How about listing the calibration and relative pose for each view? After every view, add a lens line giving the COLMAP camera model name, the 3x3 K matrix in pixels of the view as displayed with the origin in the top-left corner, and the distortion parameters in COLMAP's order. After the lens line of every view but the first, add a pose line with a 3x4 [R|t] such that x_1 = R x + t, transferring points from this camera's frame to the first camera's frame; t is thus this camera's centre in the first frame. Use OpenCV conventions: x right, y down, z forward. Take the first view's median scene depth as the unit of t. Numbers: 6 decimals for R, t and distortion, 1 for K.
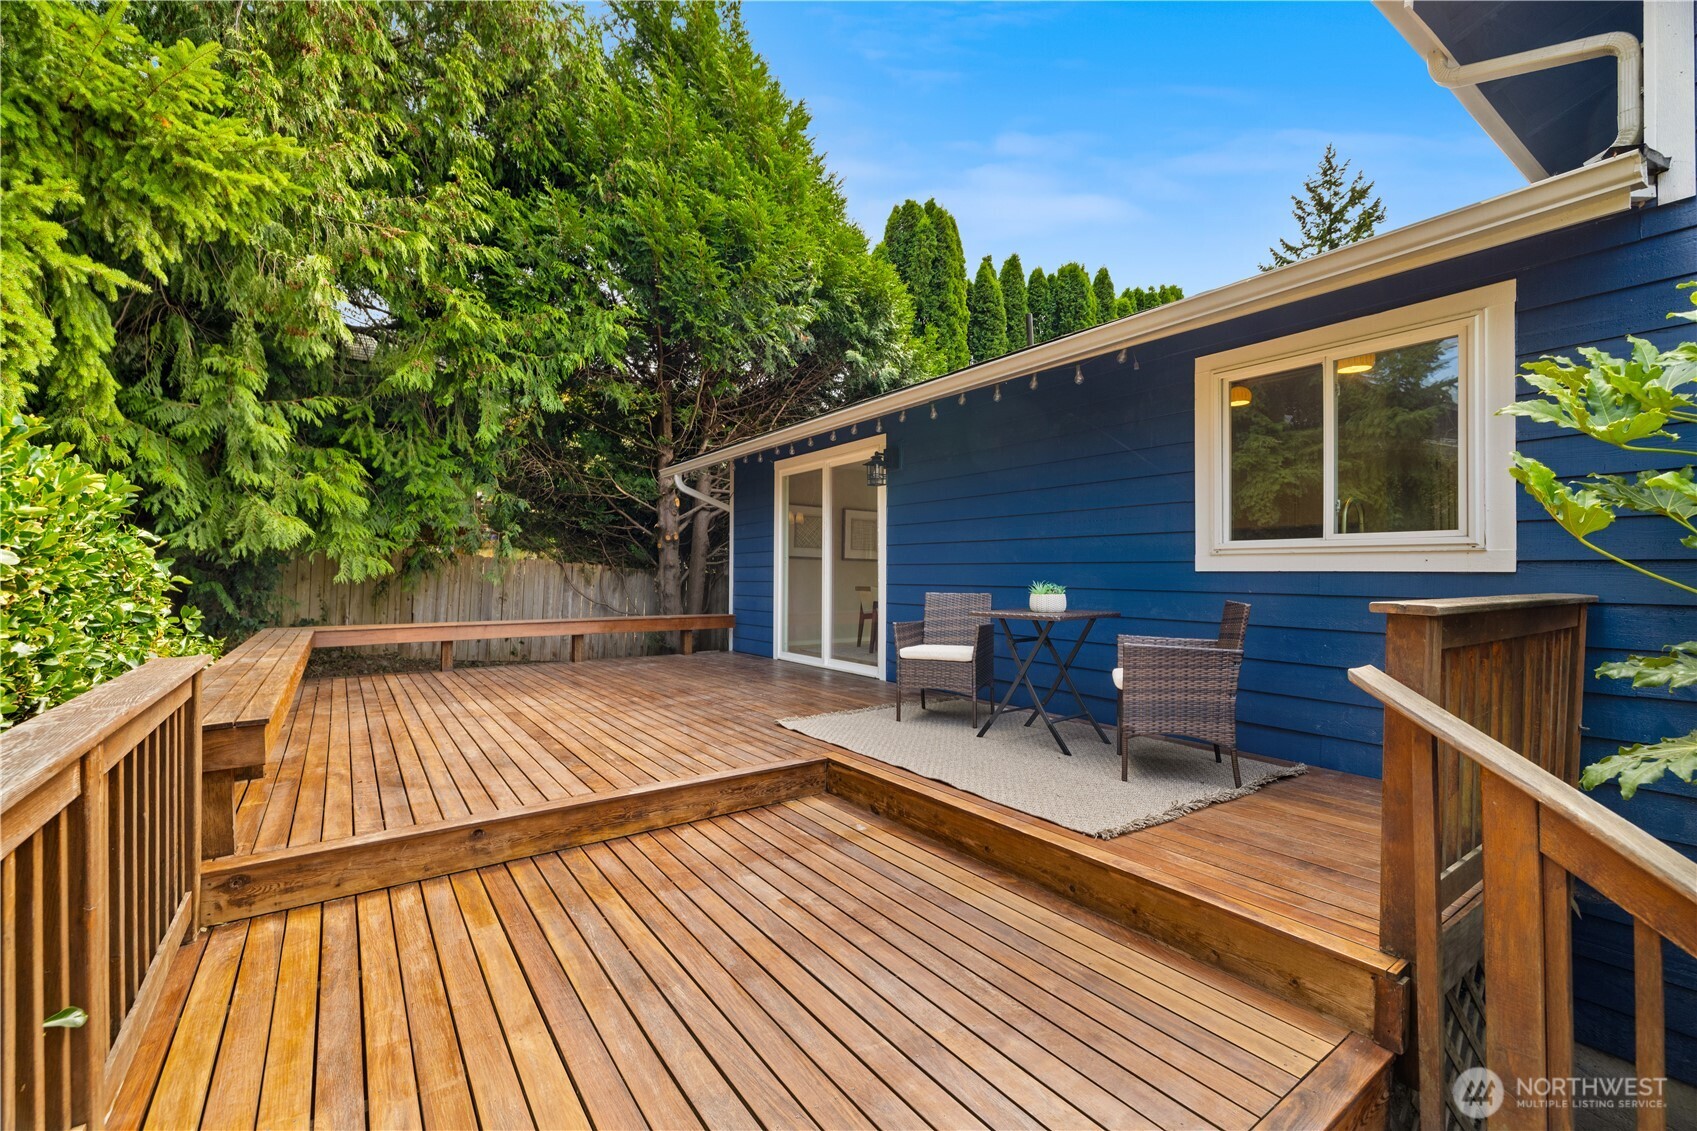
lens RADIAL K [[724.7, 0, 848.5], [0, 724.7, 565.5], [0, 0, 1]] dist [-0.003078, -0.000353]
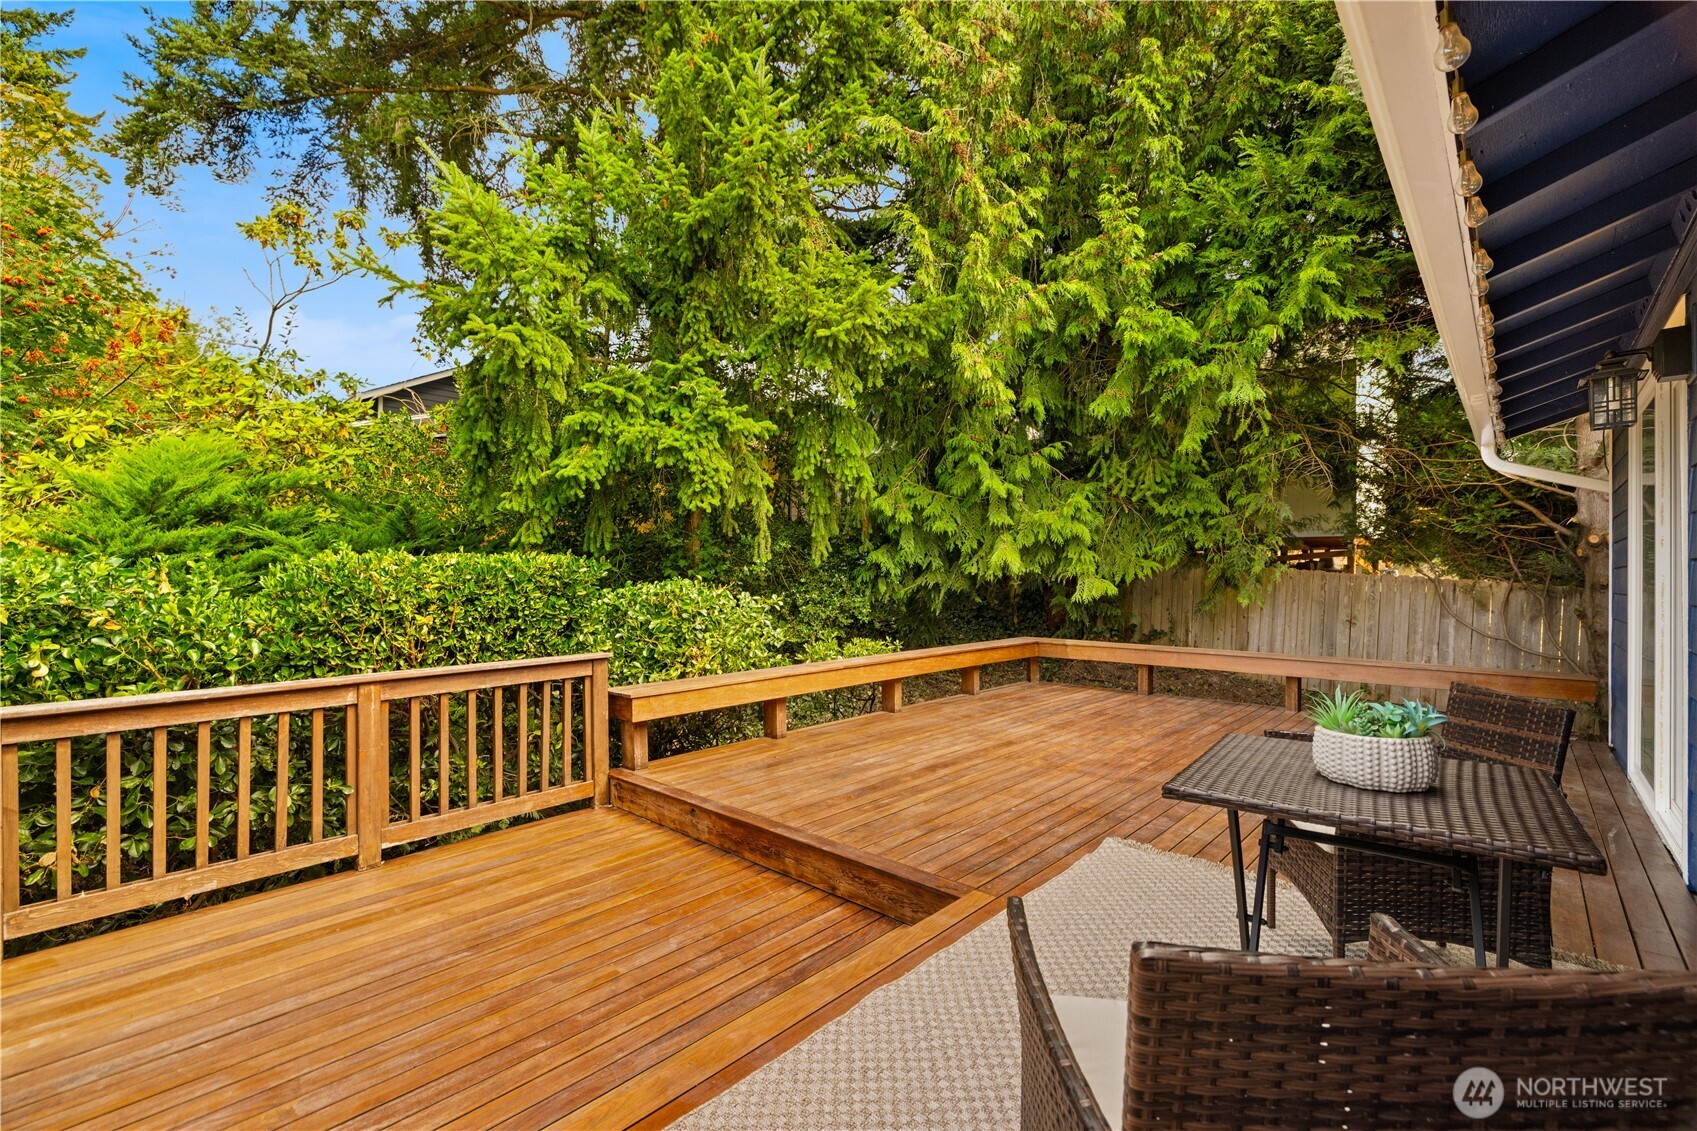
lens RADIAL K [[724.7, 0, 848.5], [0, 724.7, 565.5], [0, 0, 1]] dist [-0.003078, -0.000353]
pose [[0.209615, -0.016267, -0.977649, 0.273696], [0.009185, 0.999850, -0.014667, -0.016457], [0.977741, -0.005905, 0.209733, 0.331990]]
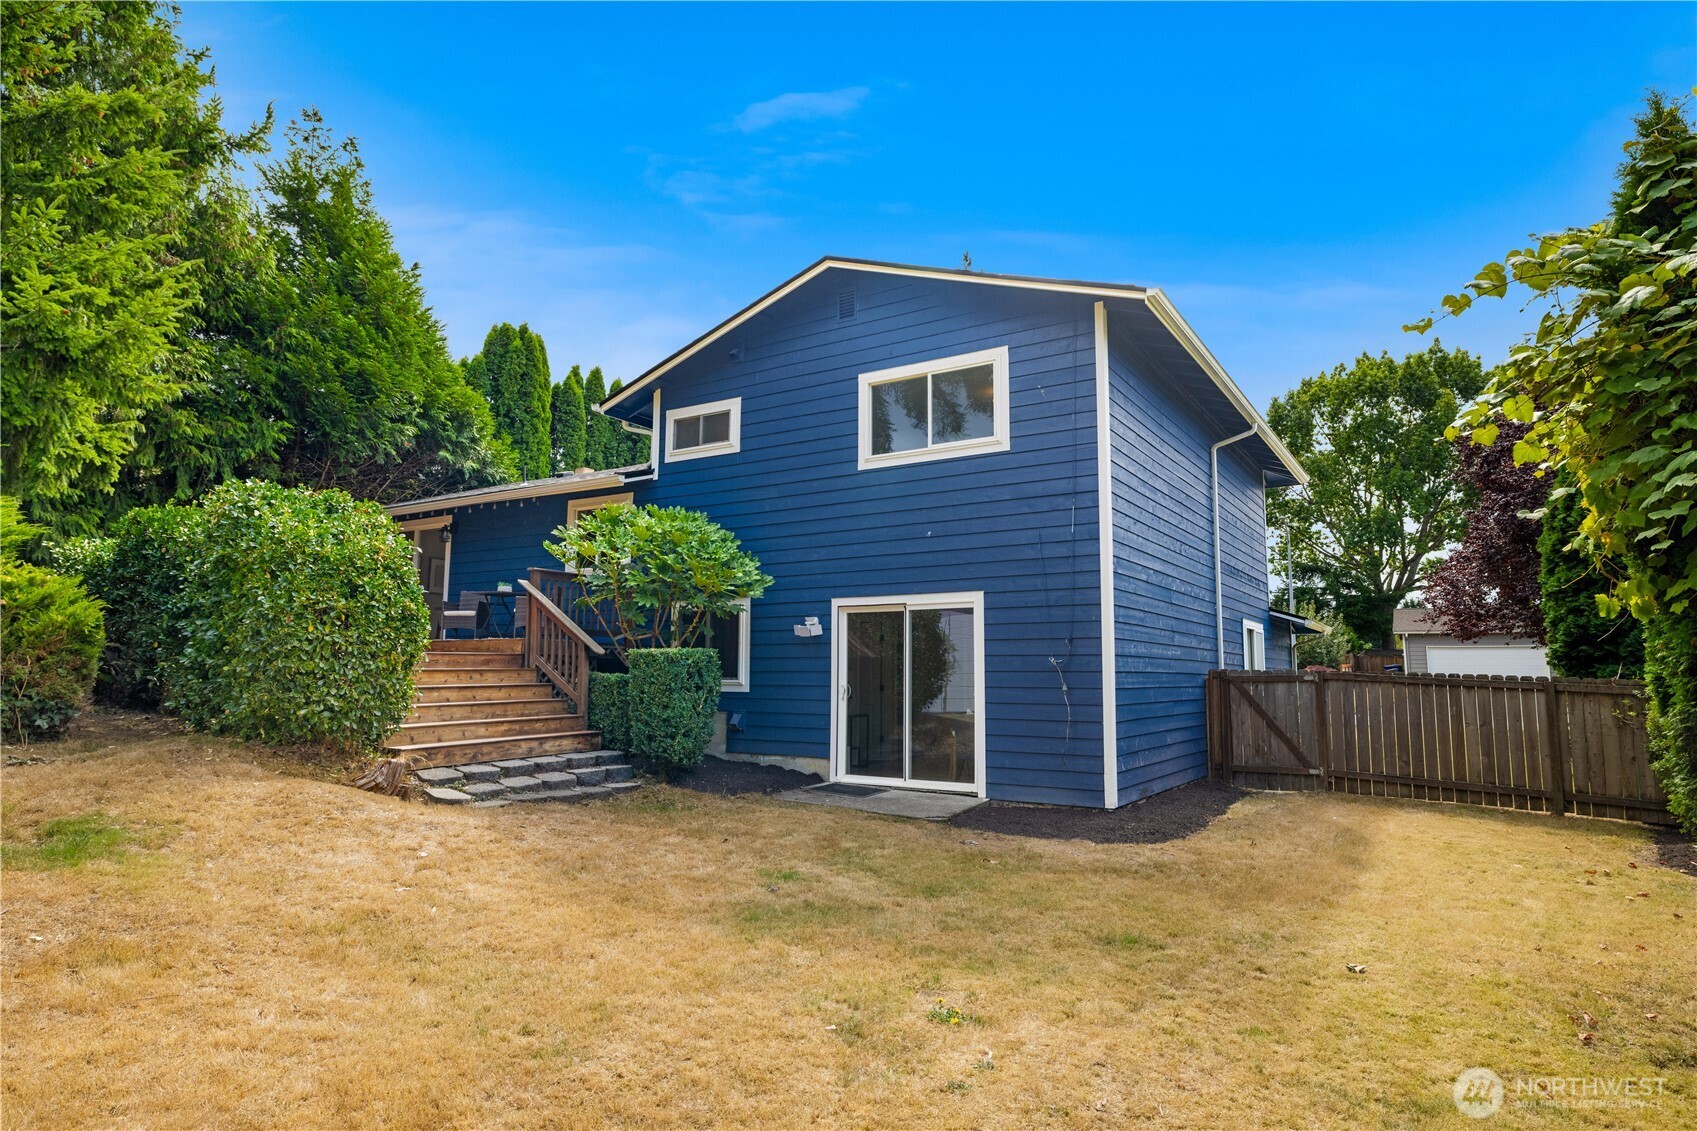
lens RADIAL K [[958.2, 0, 848.5], [0, 958.2, 565.5], [0, 0, 1]] dist [-0.001100, 0.000117]
pose [[0.928202, 0.050870, 0.368583, 0.075410], [-0.012960, 0.994429, -0.104611, 0.148799], [-0.371851, 0.092323, 0.923690, -1.272138]]
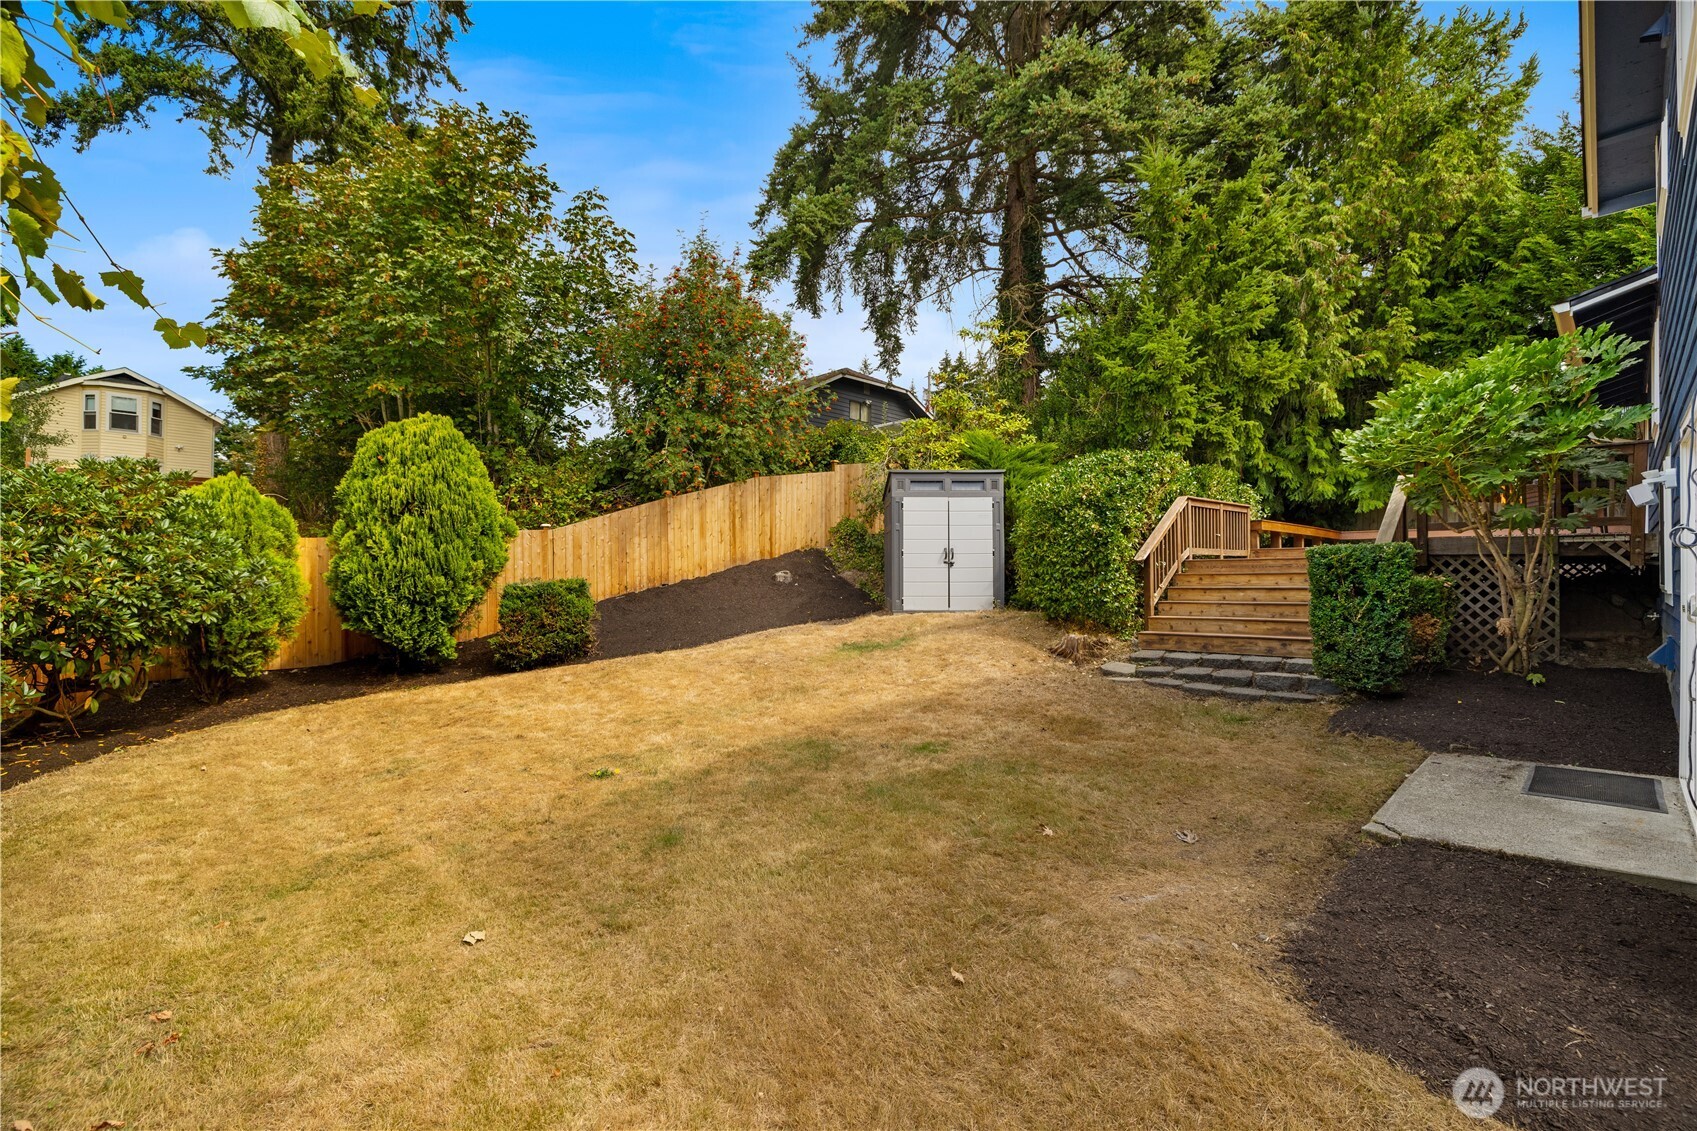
lens RADIAL K [[724.7, 0, 848.5], [0, 724.7, 565.5], [0, 0, 1]] dist [-0.003078, -0.000353]
pose [[0.144732, -0.009361, -0.989427, 1.003121], [0.004214, 0.999952, -0.008845, 0.157968], [0.989462, -0.002889, 0.144765, -0.682471]]
